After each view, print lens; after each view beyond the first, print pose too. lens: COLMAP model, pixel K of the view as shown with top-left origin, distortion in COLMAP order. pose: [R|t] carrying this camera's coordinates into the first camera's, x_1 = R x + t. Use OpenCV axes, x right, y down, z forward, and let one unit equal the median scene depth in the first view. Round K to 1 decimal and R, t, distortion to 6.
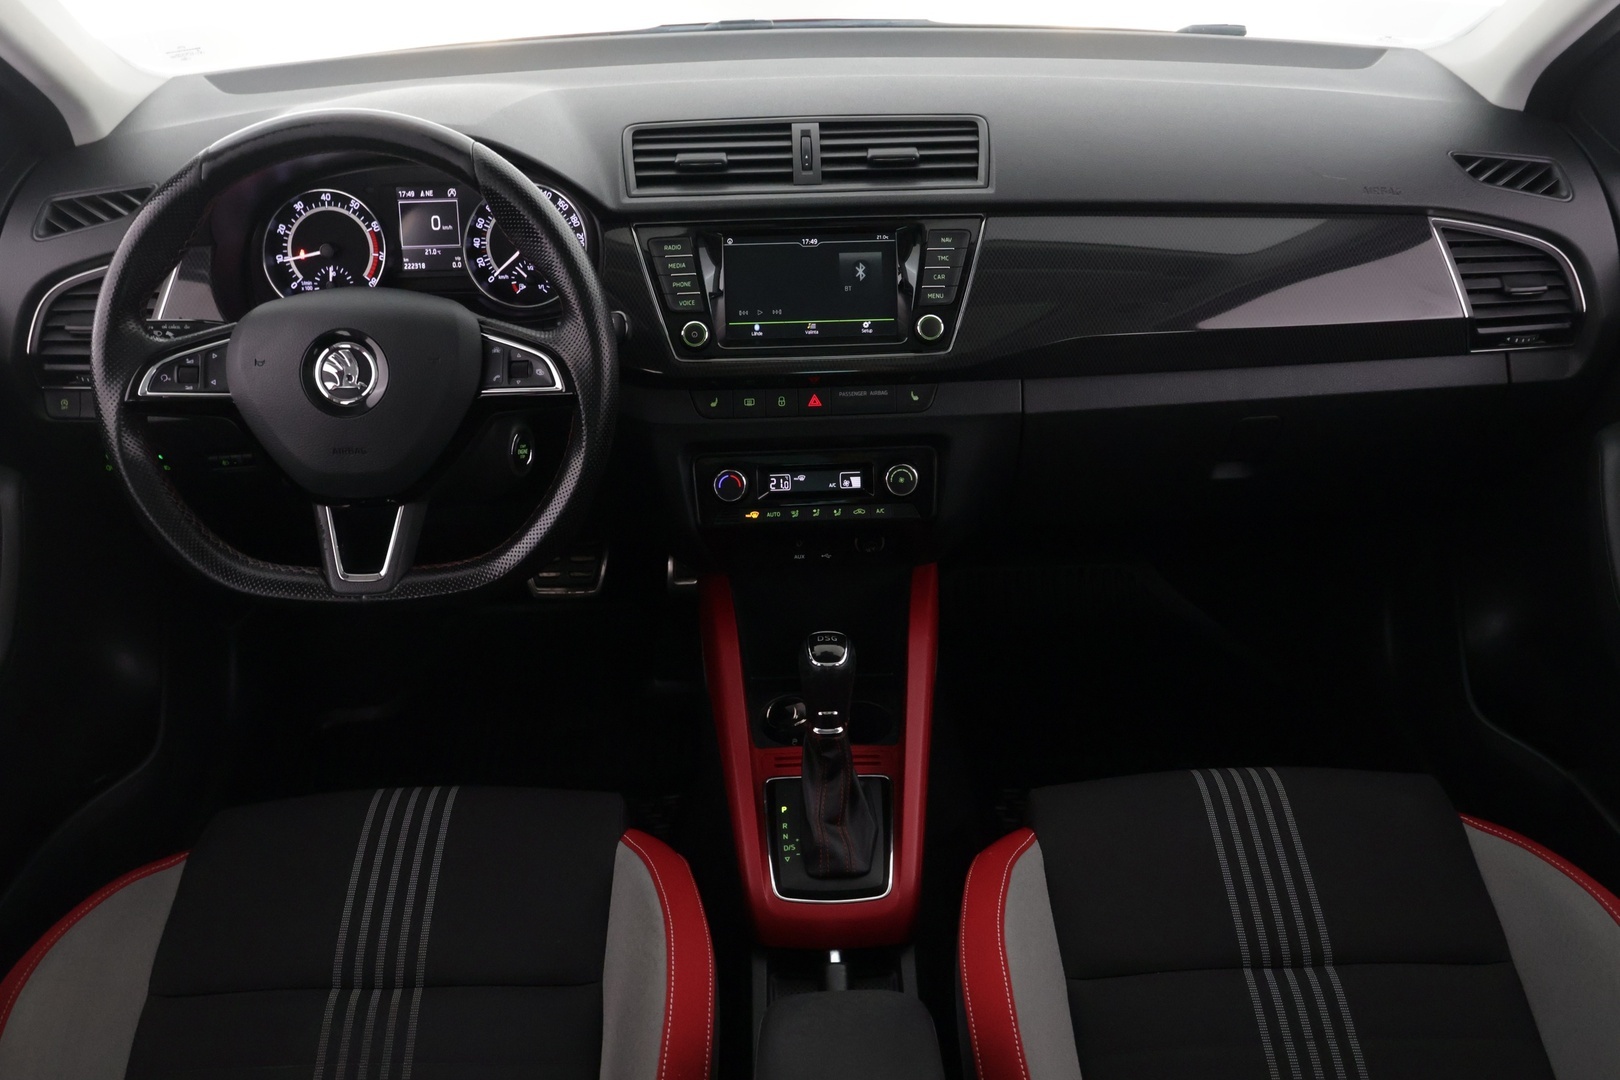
lens RADIAL K [[1389.9, 0, 810.0], [0, 1389.9, 540.0], [0, 0, 1]] dist [-0.046902, 0.088678]
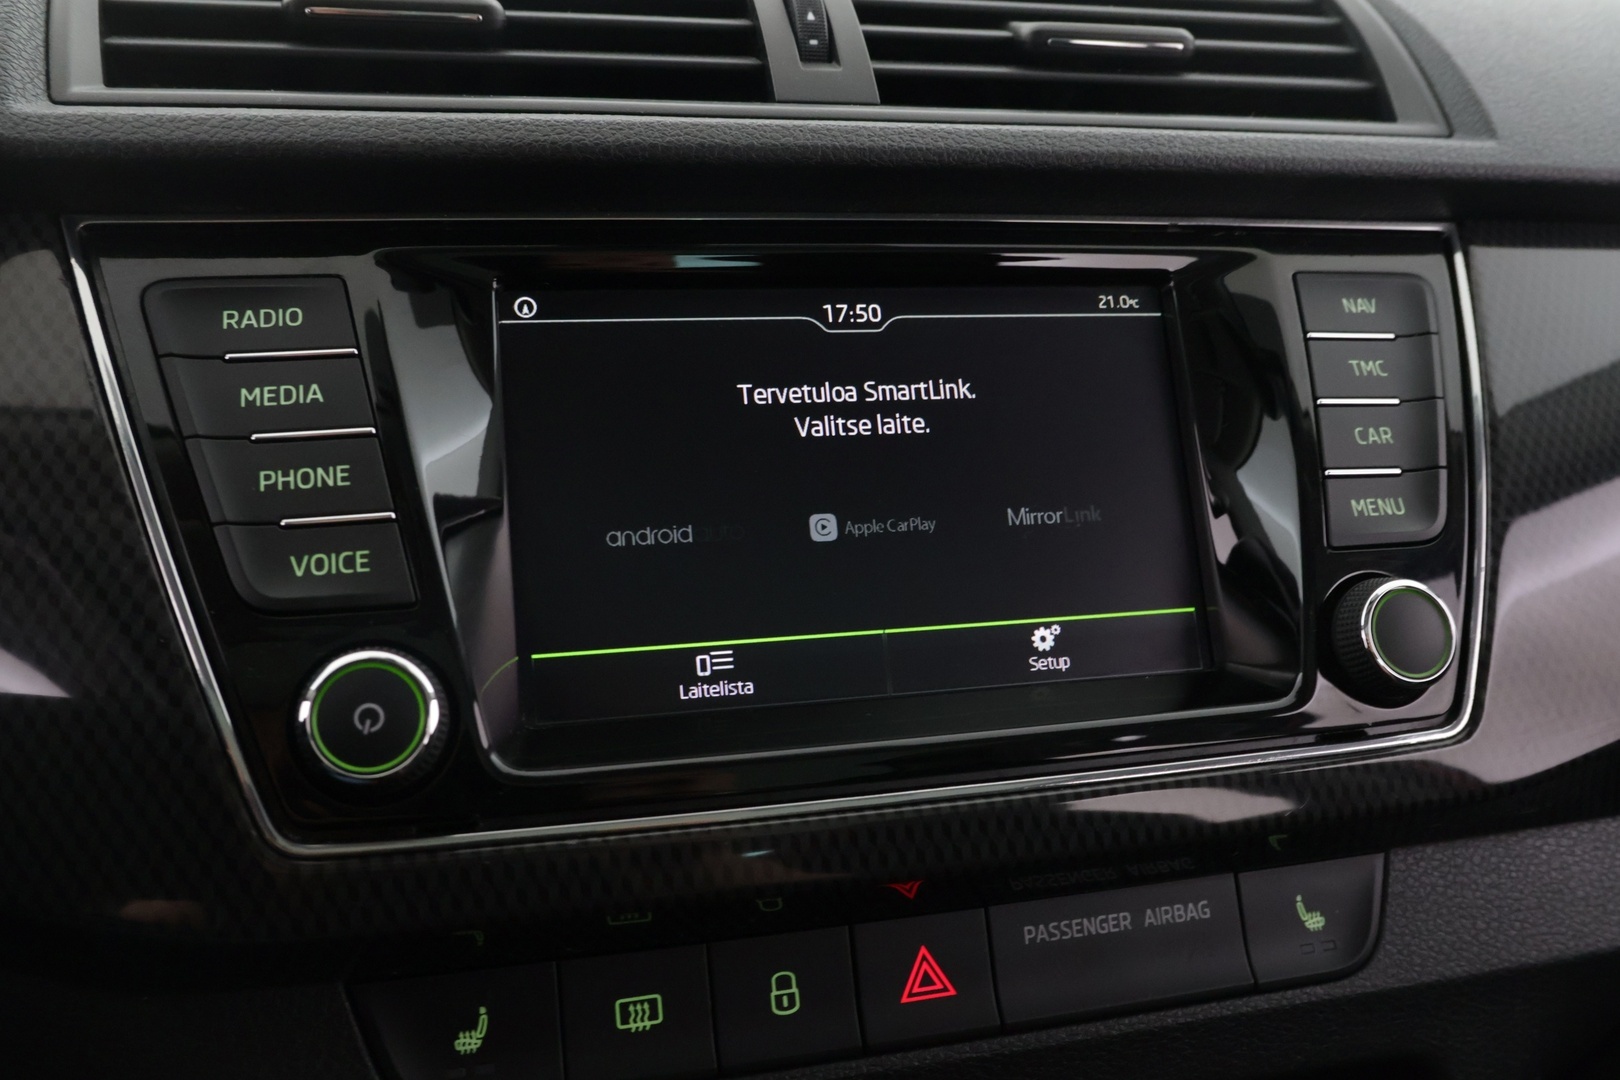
lens RADIAL K [[1354.9, 0, 810.0], [0, 1354.9, 540.0], [0, 0, 1]] dist [-0.043011, 0.041092]
pose [[0.974312, -0.026644, 0.223620, -0.060457], [0.079035, 0.970272, -0.228750, -0.116235], [-0.210878, 0.240548, 0.947453, 0.750948]]
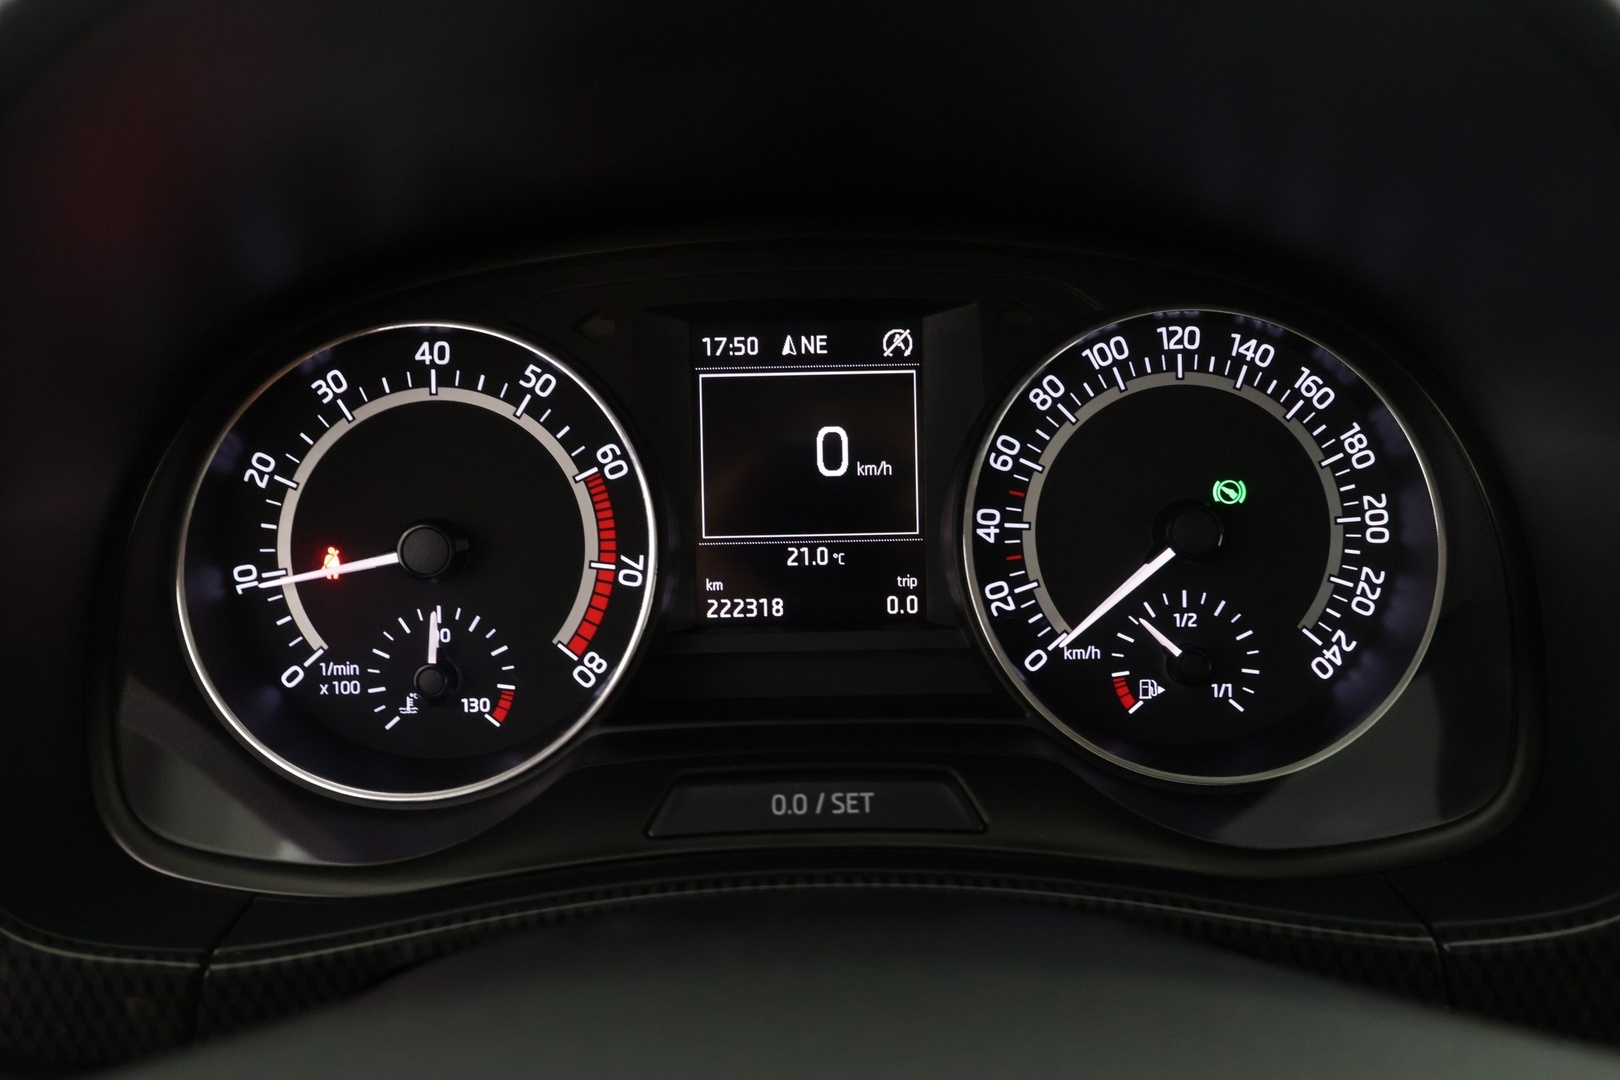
lens RADIAL K [[1354.9, 0, 810.0], [0, 1354.9, 540.0], [0, 0, 1]] dist [-0.043011, 0.041092]
pose [[0.999950, 0.006160, -0.007816, -0.275594], [-0.007540, 0.981560, -0.191005, -0.163491], [0.006495, 0.191054, 0.981558, 0.751906]]
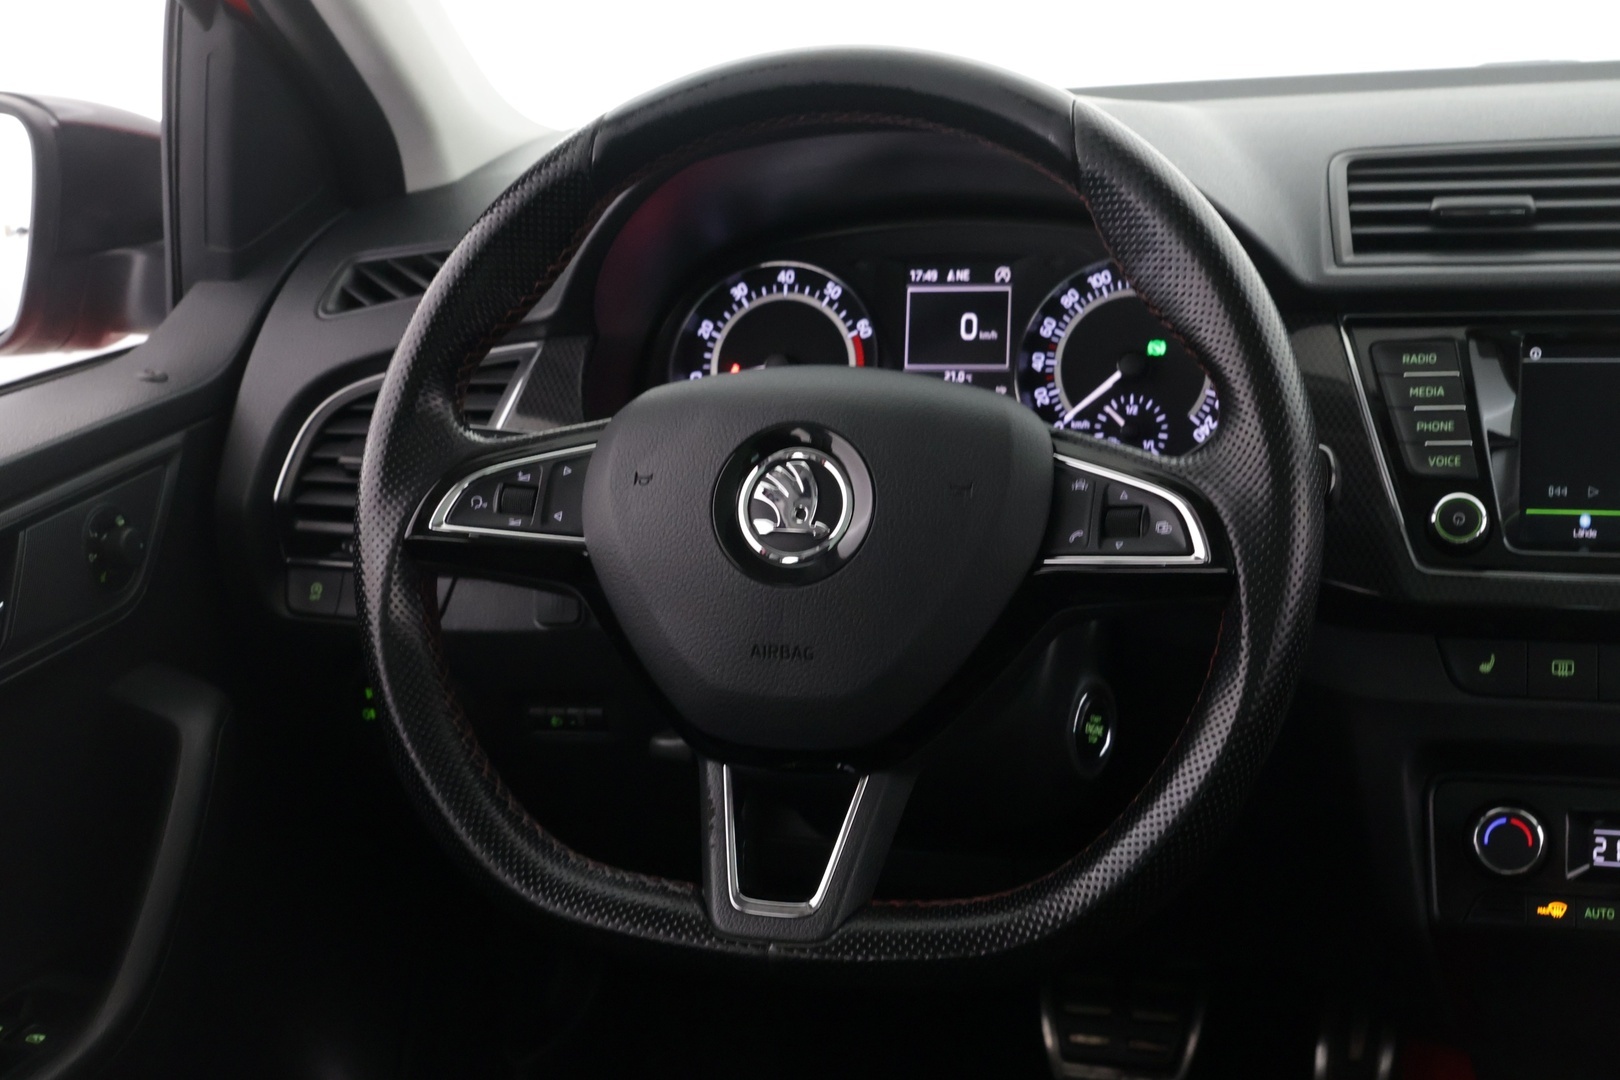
lens RADIAL K [[2200.8, 0, 803.1], [0, 2200.8, 512.8], [0, 0, 1]] dist [0.013402, 0.083108]
pose [[0.953440, 0.045485, -0.298134, -0.067137], [-0.123261, 0.960995, -0.247577, 0.071353], [0.275245, 0.272798, 0.921858, 0.187063]]
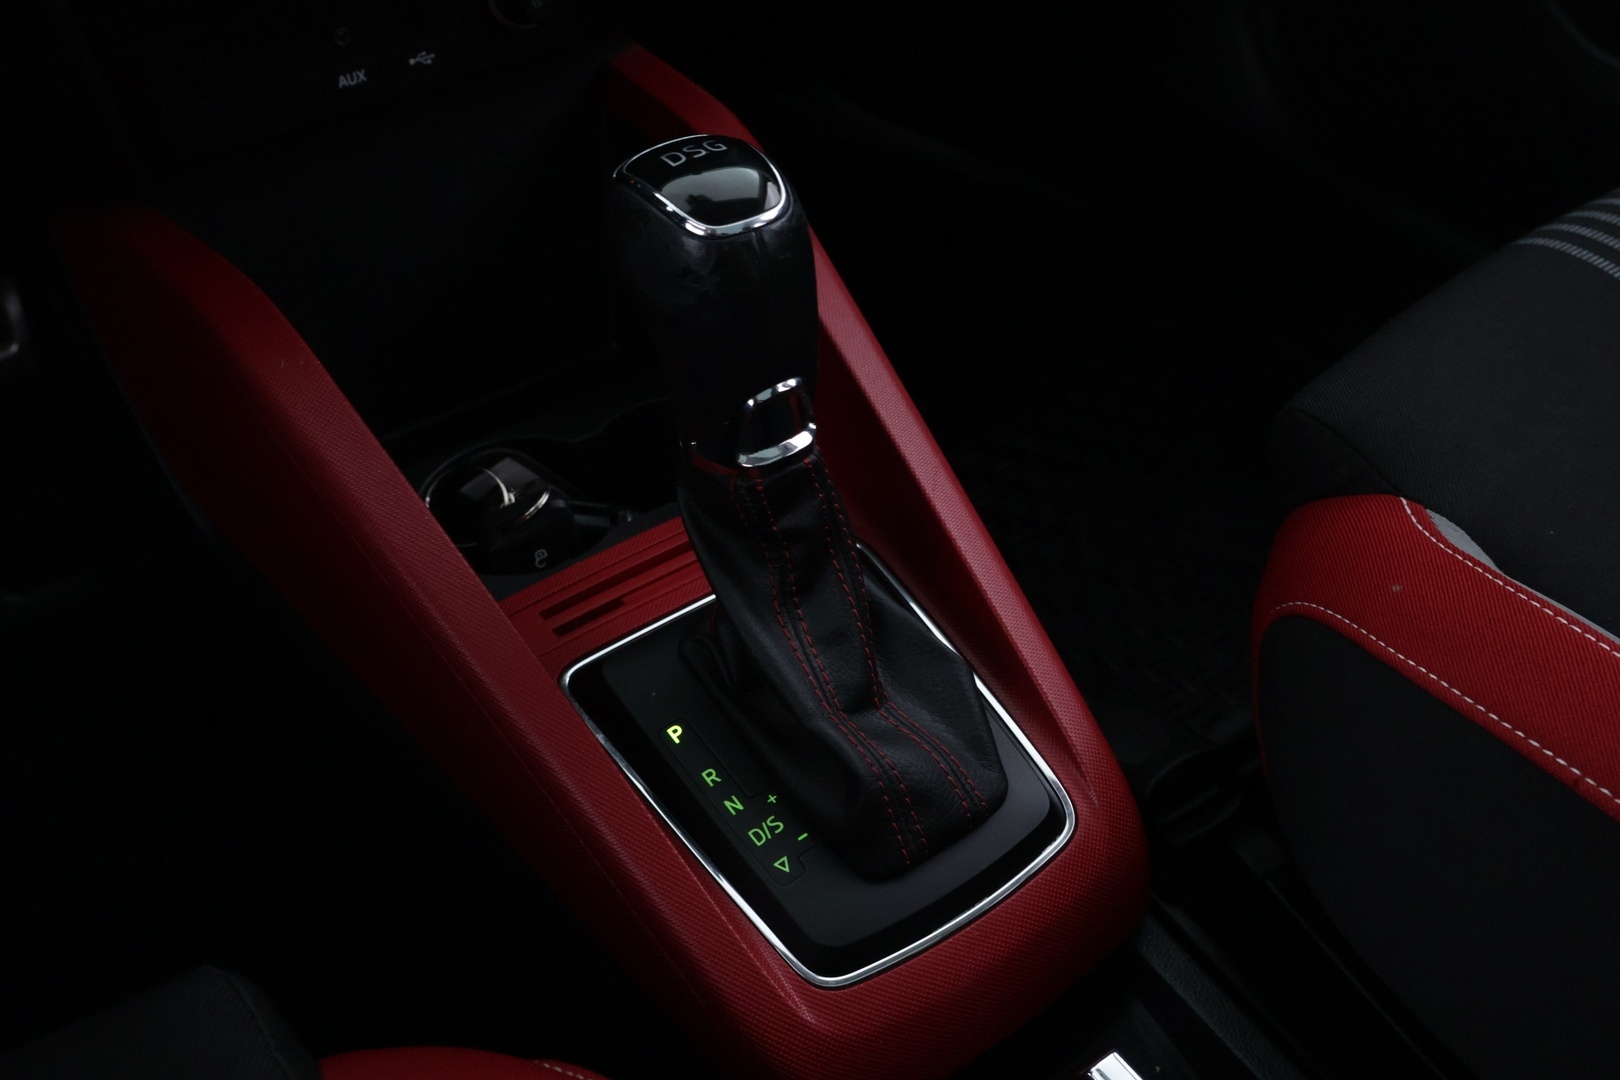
lens RADIAL K [[1450.3, 0, 810.0], [0, 1450.3, 540.0], [0, 0, 1]] dist [-0.051931, 0.095552]
pose [[0.829689, -0.369610, 0.418336, -0.119614], [0.300433, 0.927268, 0.223413, 0.080612], [-0.470486, -0.059681, 0.880387, 0.668439]]
